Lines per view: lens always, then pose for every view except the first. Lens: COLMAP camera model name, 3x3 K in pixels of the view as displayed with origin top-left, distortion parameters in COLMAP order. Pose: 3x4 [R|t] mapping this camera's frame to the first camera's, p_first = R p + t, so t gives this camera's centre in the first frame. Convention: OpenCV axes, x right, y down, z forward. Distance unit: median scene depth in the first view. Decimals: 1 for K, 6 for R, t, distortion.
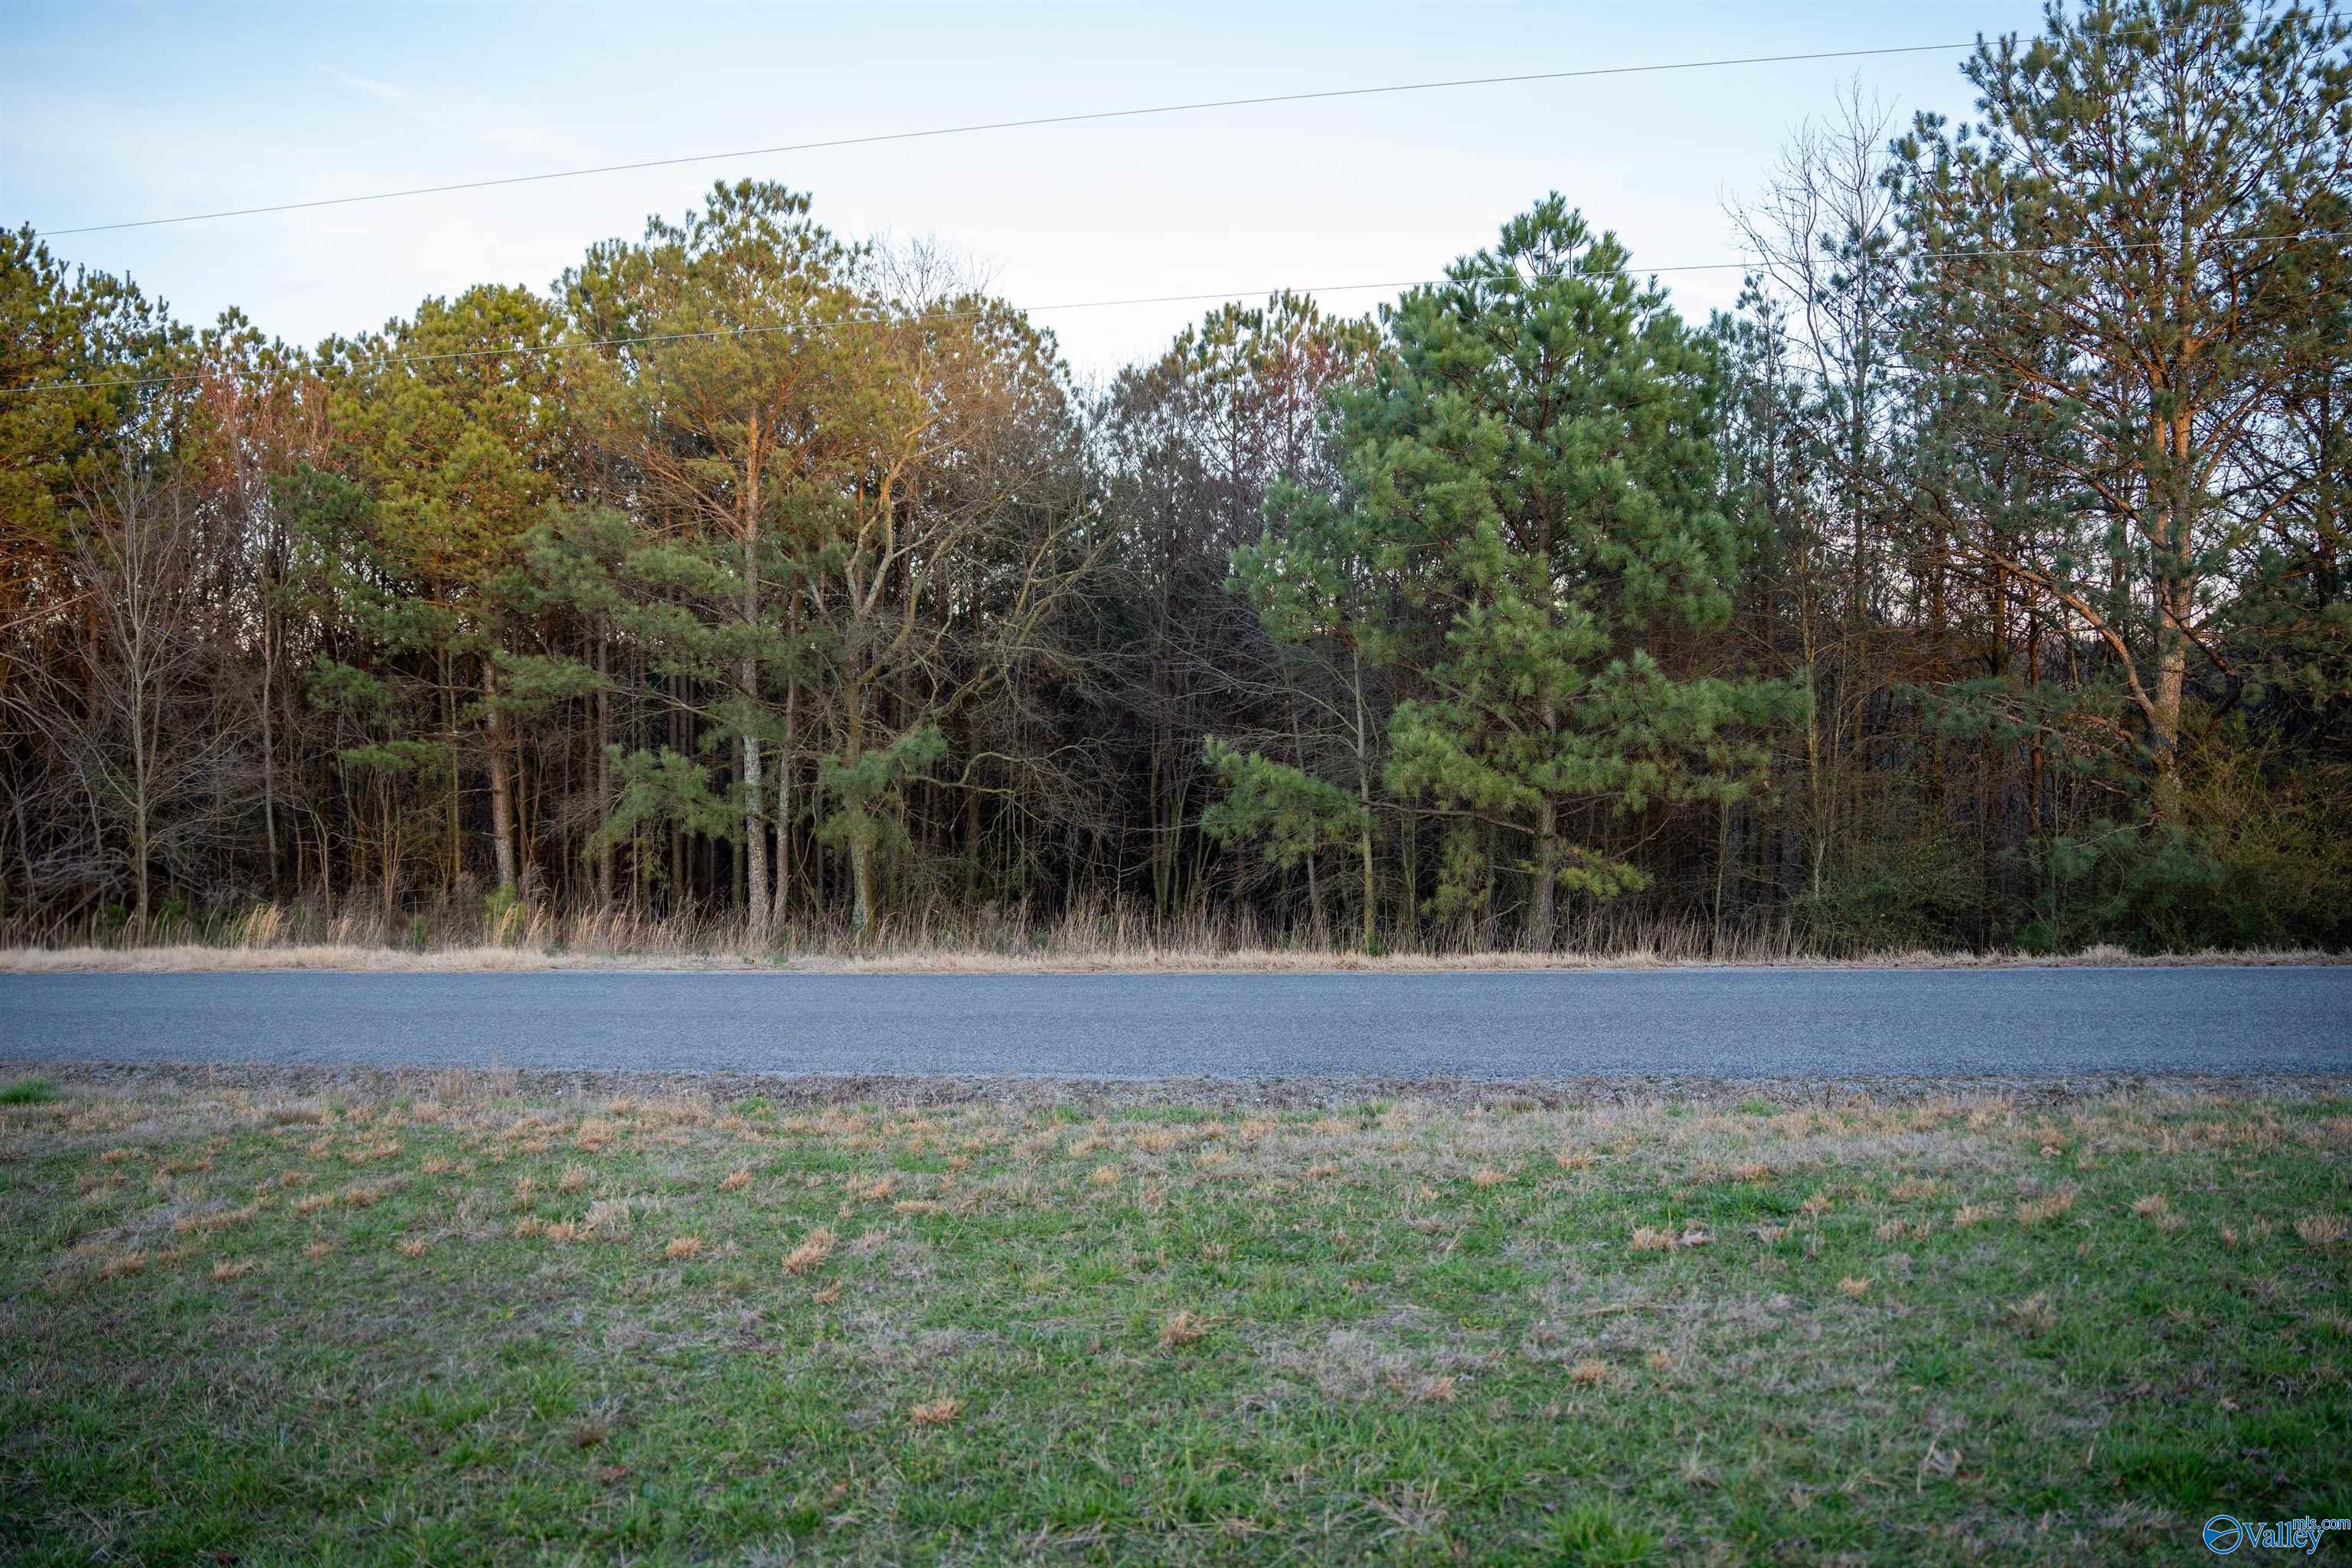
lens RADIAL K [[1835.9, 0, 1185.9], [0, 1835.9, 698.1], [0, 0, 1]] dist [-0.139331, -0.000206]
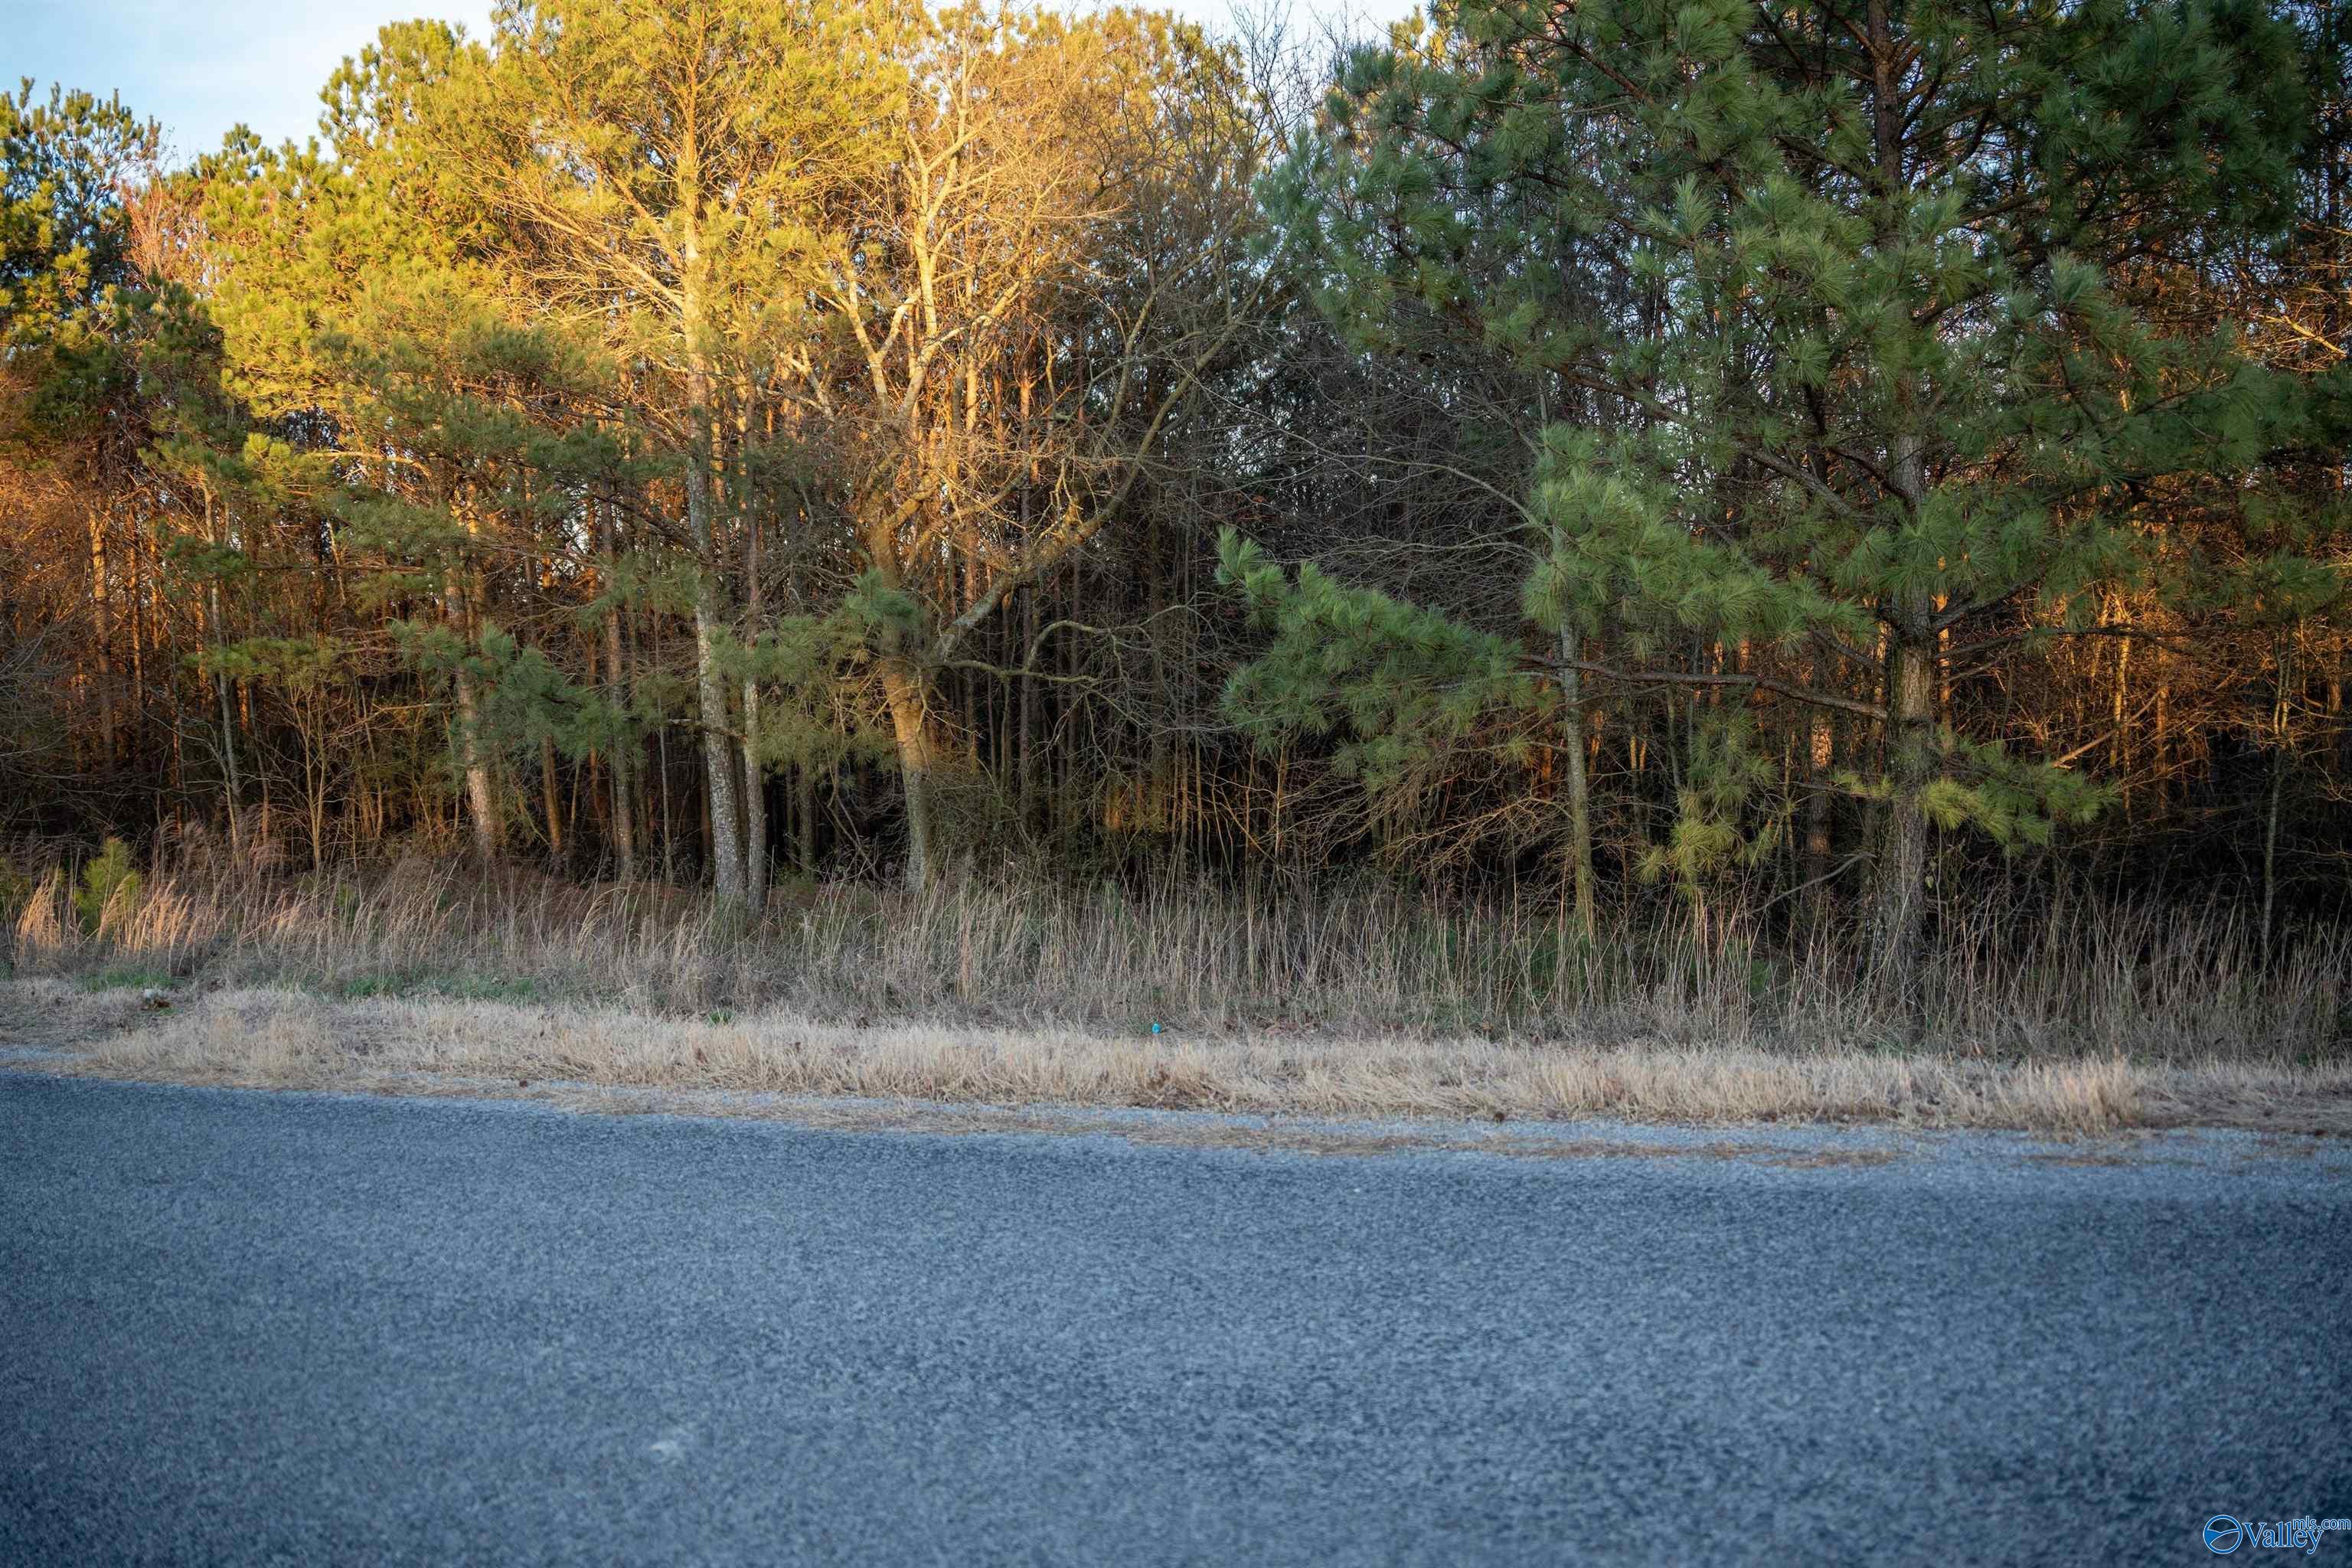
lens RADIAL K [[1987.3, 0, 1107.6], [0, 1987.3, 790.4], [0, 0, 1]] dist [-0.155479, 0.144637]
pose [[0.962294, -0.013184, -0.271691, 0.130336], [0.035913, 0.996239, 0.078855, 0.046054], [0.269629, -0.085639, 0.959149, 0.445139]]
